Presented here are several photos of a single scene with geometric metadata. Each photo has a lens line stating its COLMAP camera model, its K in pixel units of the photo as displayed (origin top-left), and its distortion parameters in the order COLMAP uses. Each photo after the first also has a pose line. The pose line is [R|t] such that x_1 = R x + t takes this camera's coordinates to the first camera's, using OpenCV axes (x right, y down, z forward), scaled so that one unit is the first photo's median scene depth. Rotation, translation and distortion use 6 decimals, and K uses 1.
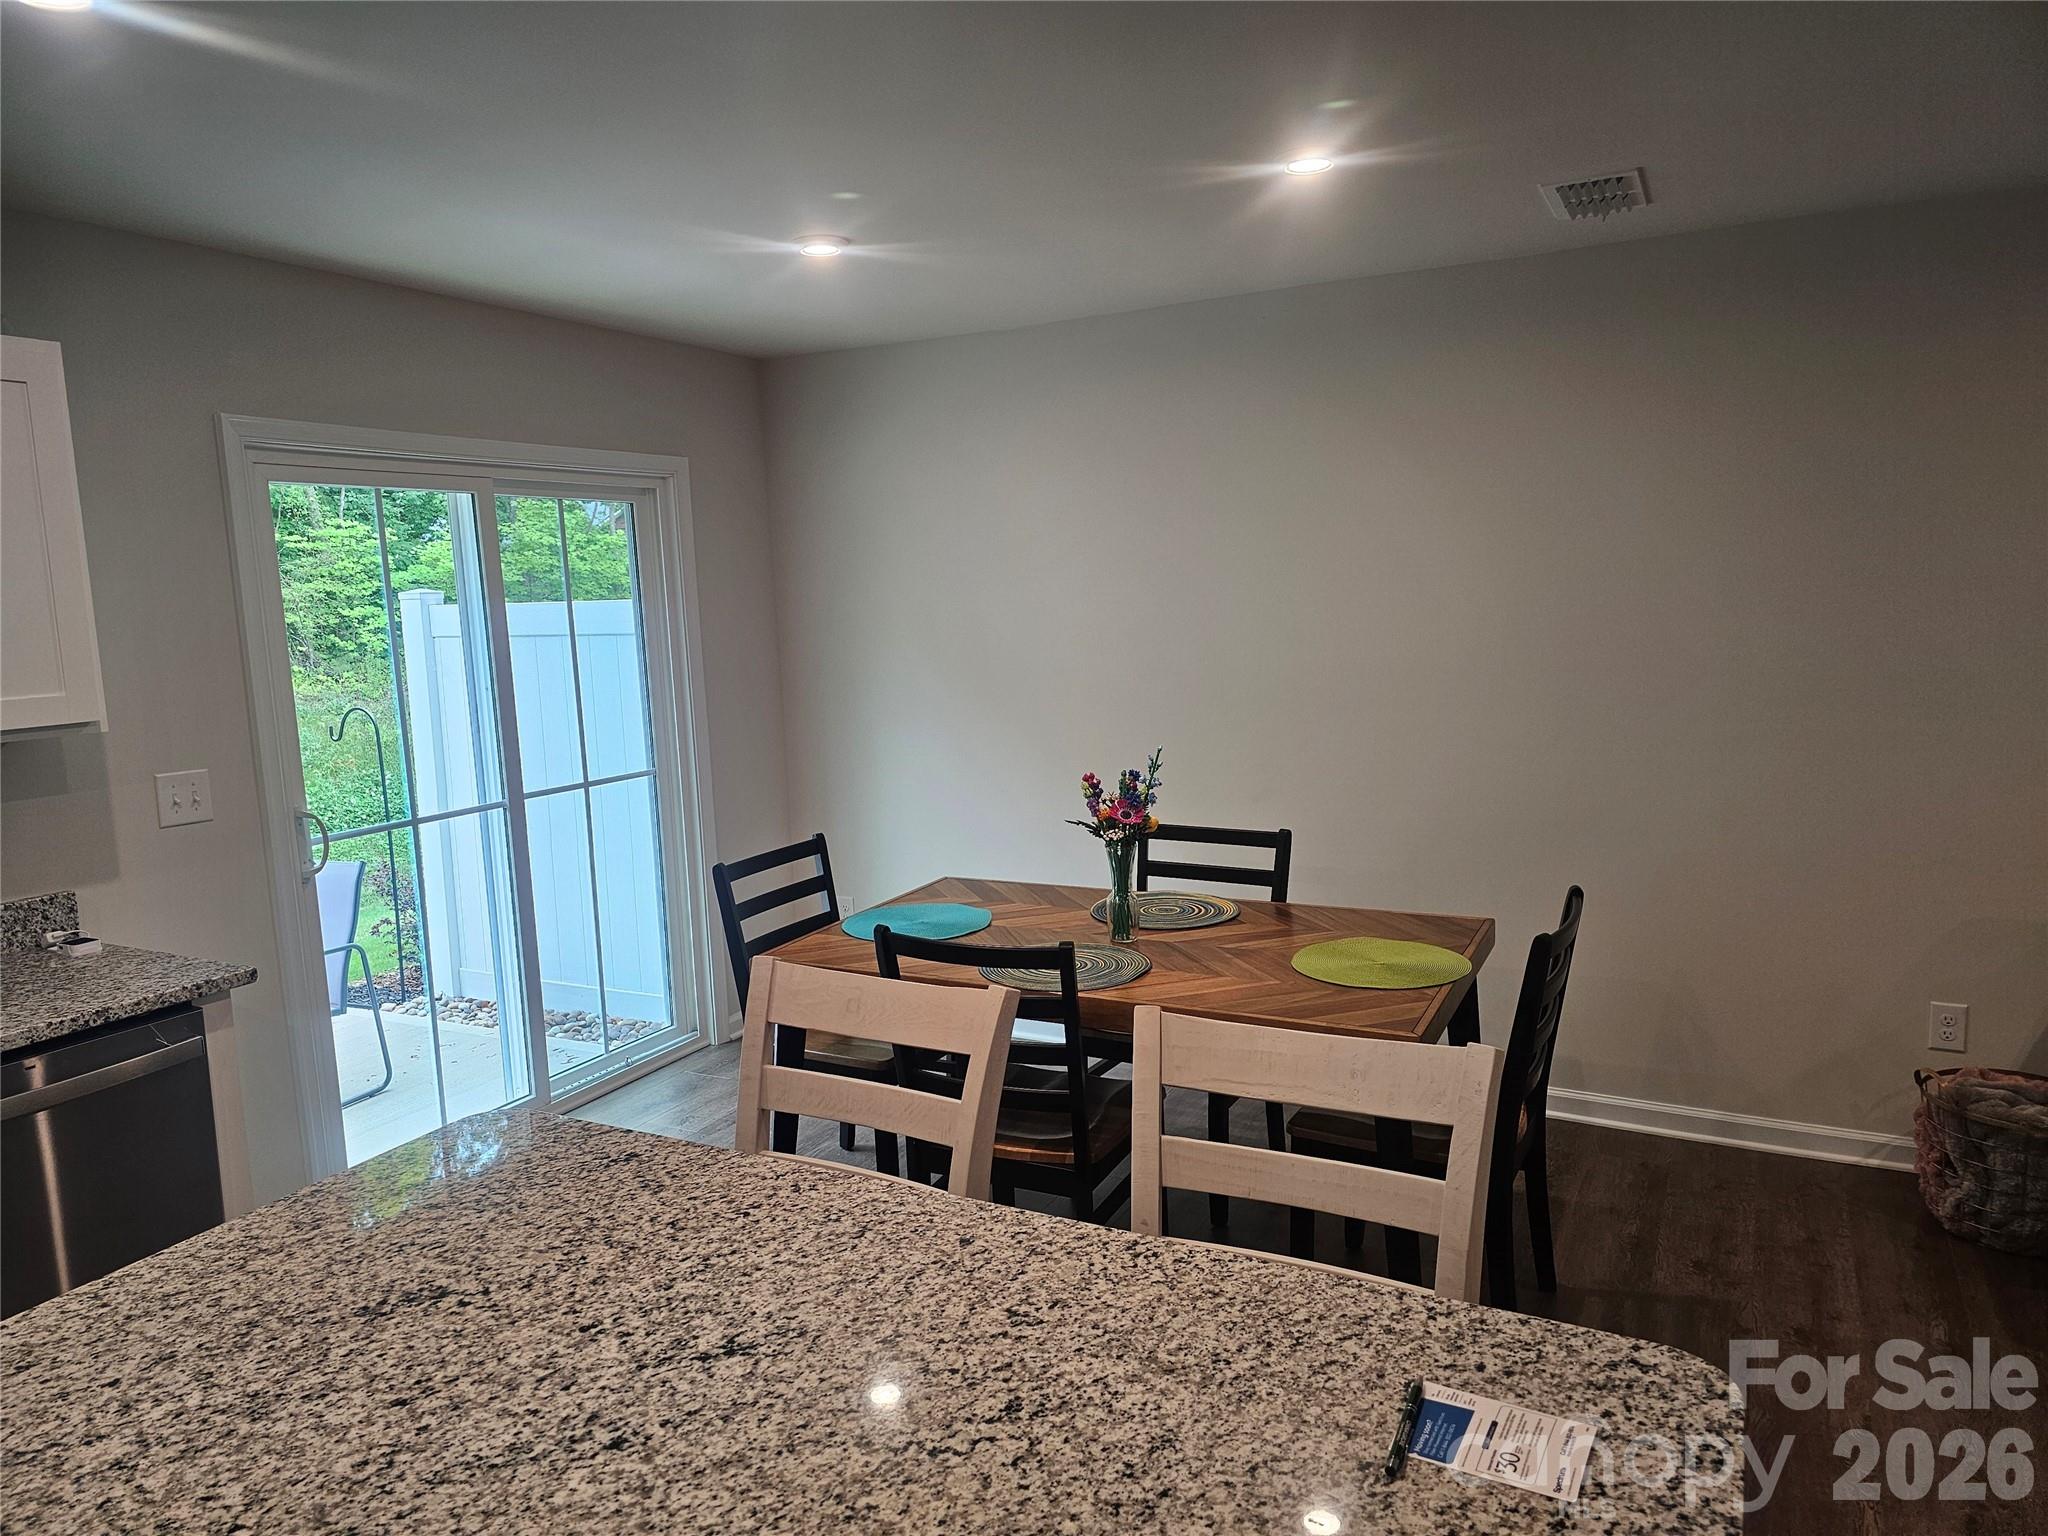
lens RADIAL K [[1374.3, 0, 1034.0], [0, 1374.3, 737.2], [0, 0, 1]] dist [0.006543, -0.021335]
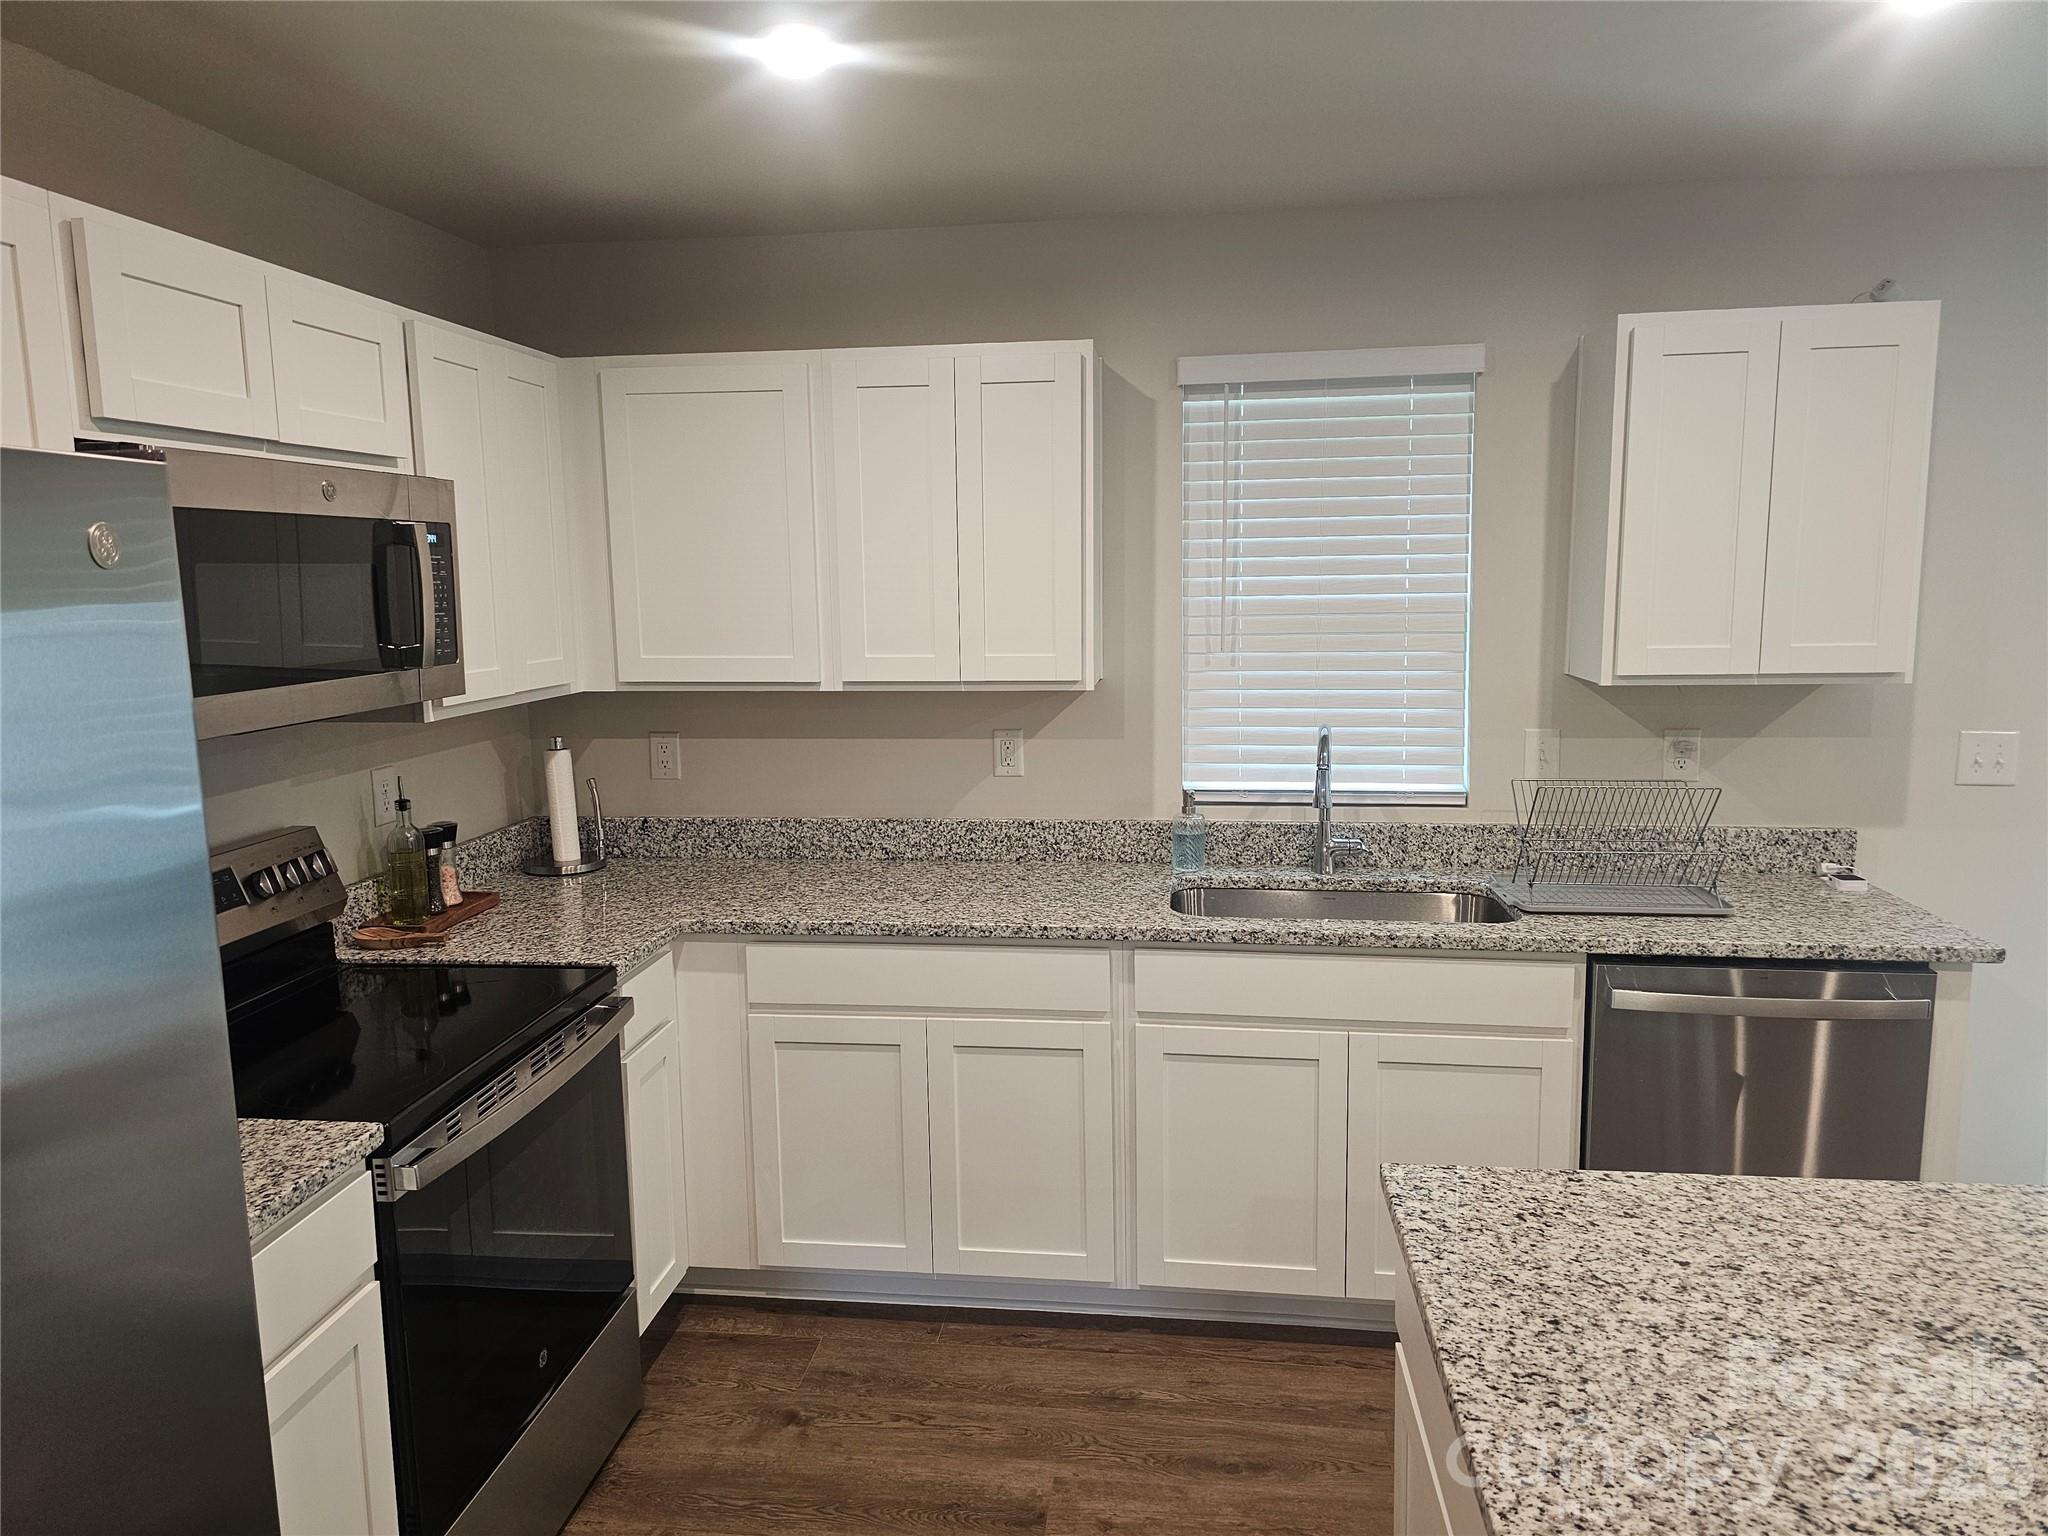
lens RADIAL K [[1364.0, 0, 1024.0], [0, 1364.0, 768.0], [0, 0, 1]] dist [0.056609, -0.048494]
pose [[0.337515, 0.161237, -0.927409, 0.138930], [-0.095822, 0.985988, 0.136548, -0.040412], [0.936430, 0.042779, 0.348236, 0.054493]]
